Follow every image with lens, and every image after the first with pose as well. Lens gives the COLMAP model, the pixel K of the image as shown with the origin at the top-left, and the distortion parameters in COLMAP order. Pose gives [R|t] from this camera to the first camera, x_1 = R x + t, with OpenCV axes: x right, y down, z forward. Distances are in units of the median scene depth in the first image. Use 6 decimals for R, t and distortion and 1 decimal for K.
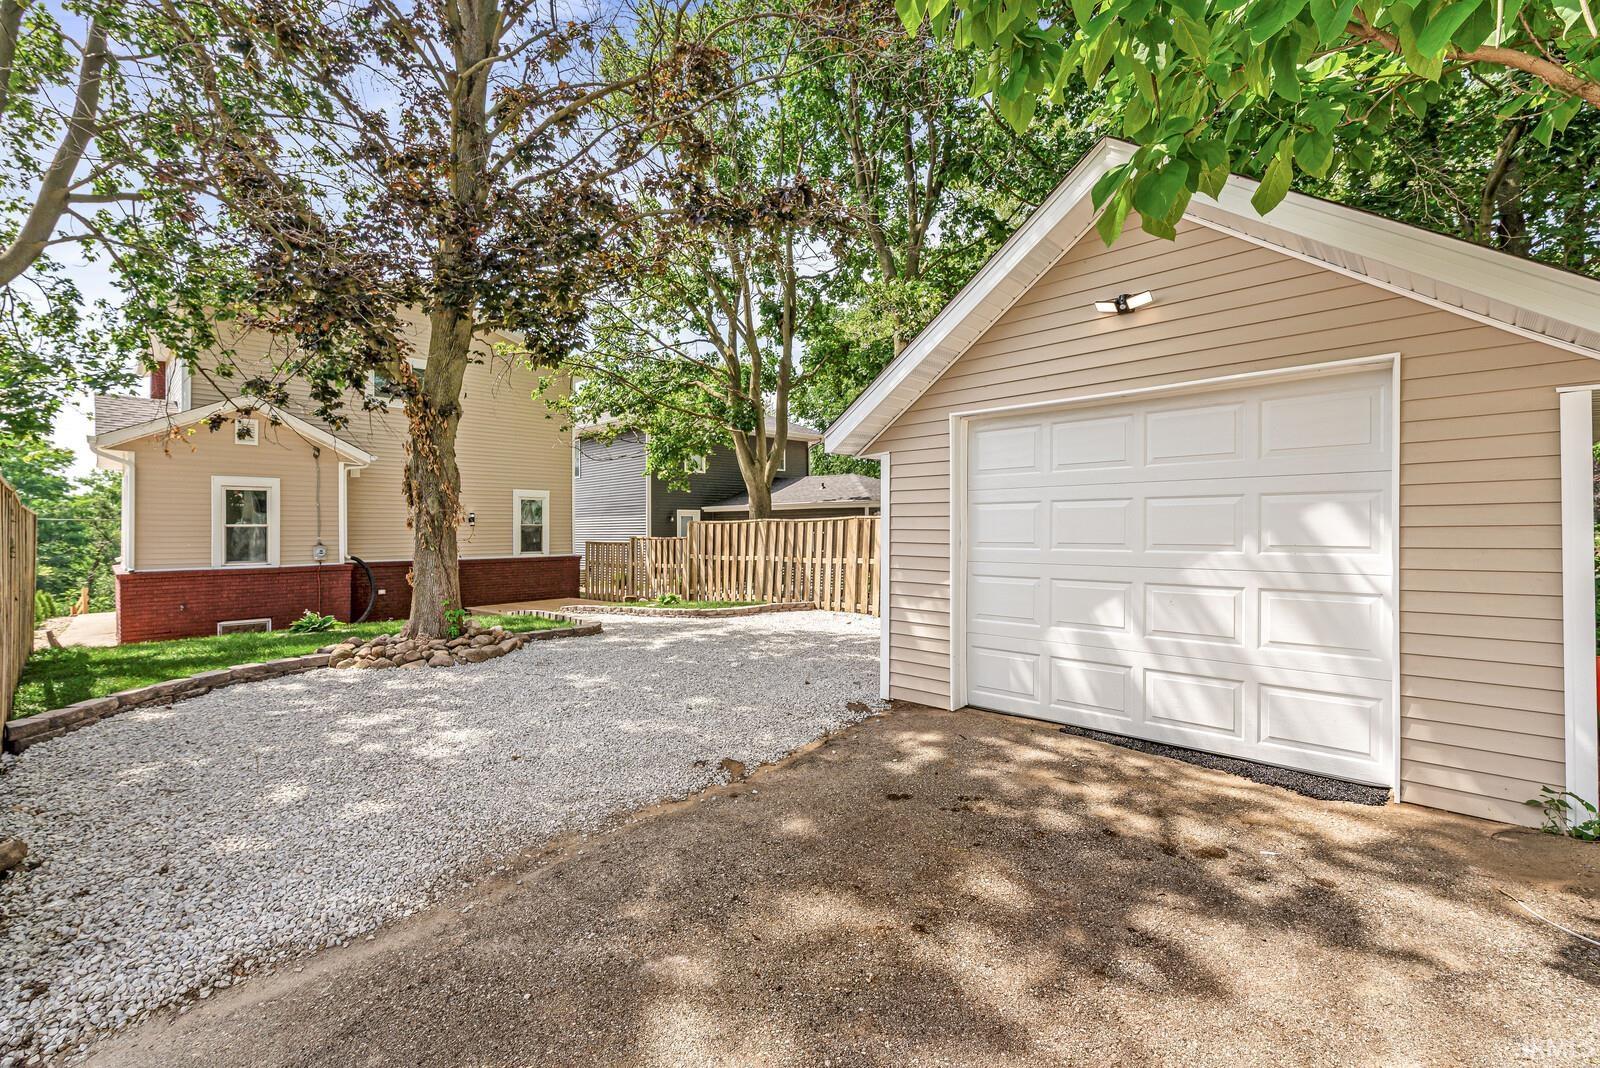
lens RADIAL K [[700.8, 0, 800.0], [0, 700.8, 534.0], [0, 0, 1]] dist [0.002329, 0.000609]
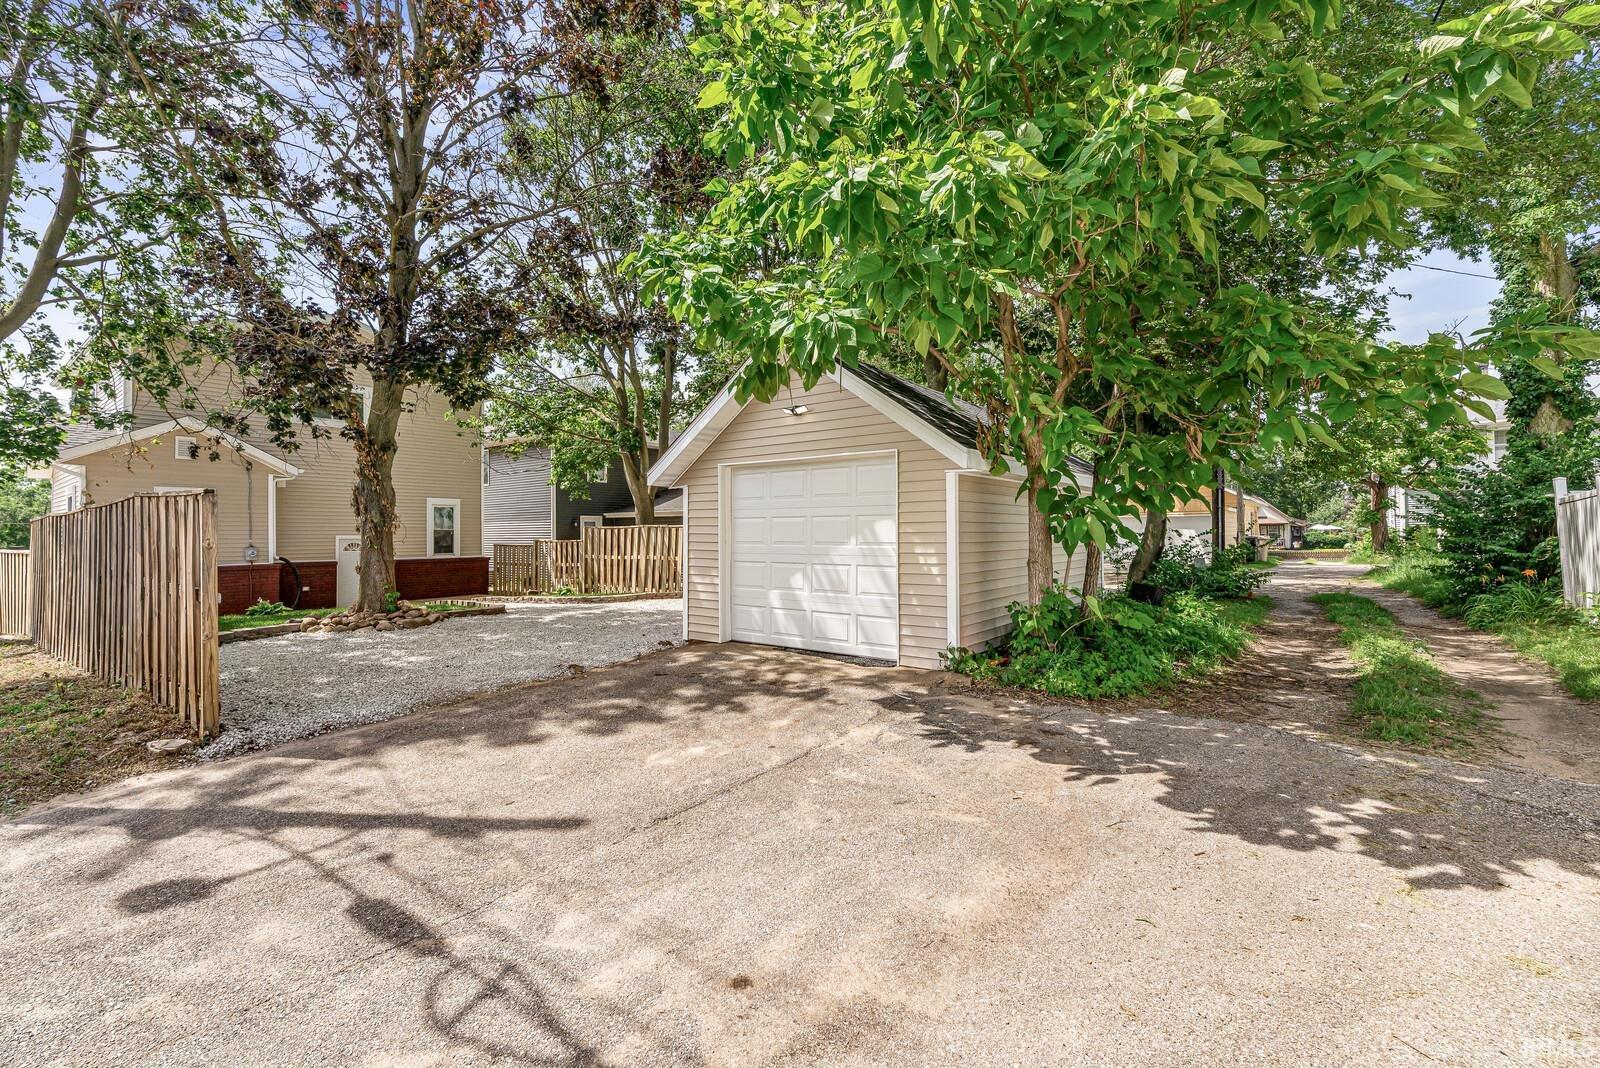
lens RADIAL K [[698.2, 0, 792.1], [0, 698.2, 540.0], [0, 0, 1]] dist [-0.001165, -0.000447]
pose [[0.994513, 0.000173, 0.104615, 0.085799], [-0.000423, 0.999997, 0.002372, 0.001750], [-0.104614, -0.002403, 0.994510, -0.265957]]
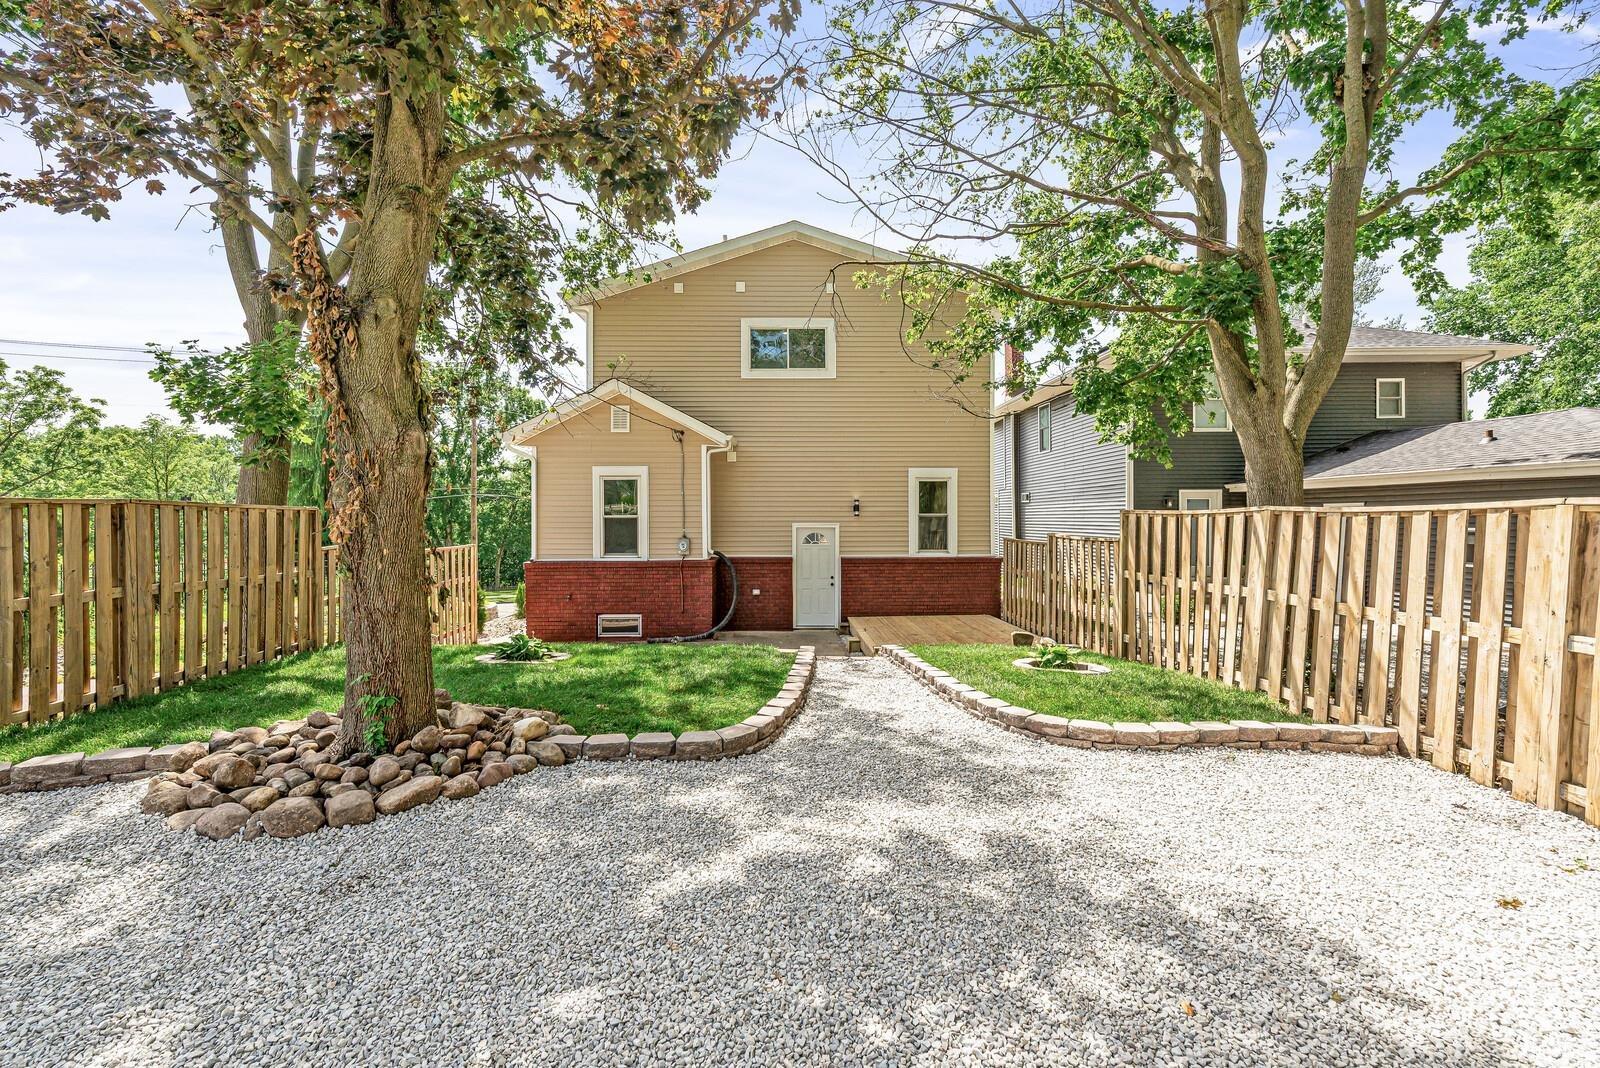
lens RADIAL K [[711.6, 0, 769.1], [0, 711.6, 523.0], [0, 0, 1]] dist [0.000427, -0.000206]
pose [[0.709945, 0.010675, -0.704176, 0.050006], [-0.005469, 0.999939, 0.009645, -0.015539], [0.704236, -0.002996, 0.709960, 0.518110]]
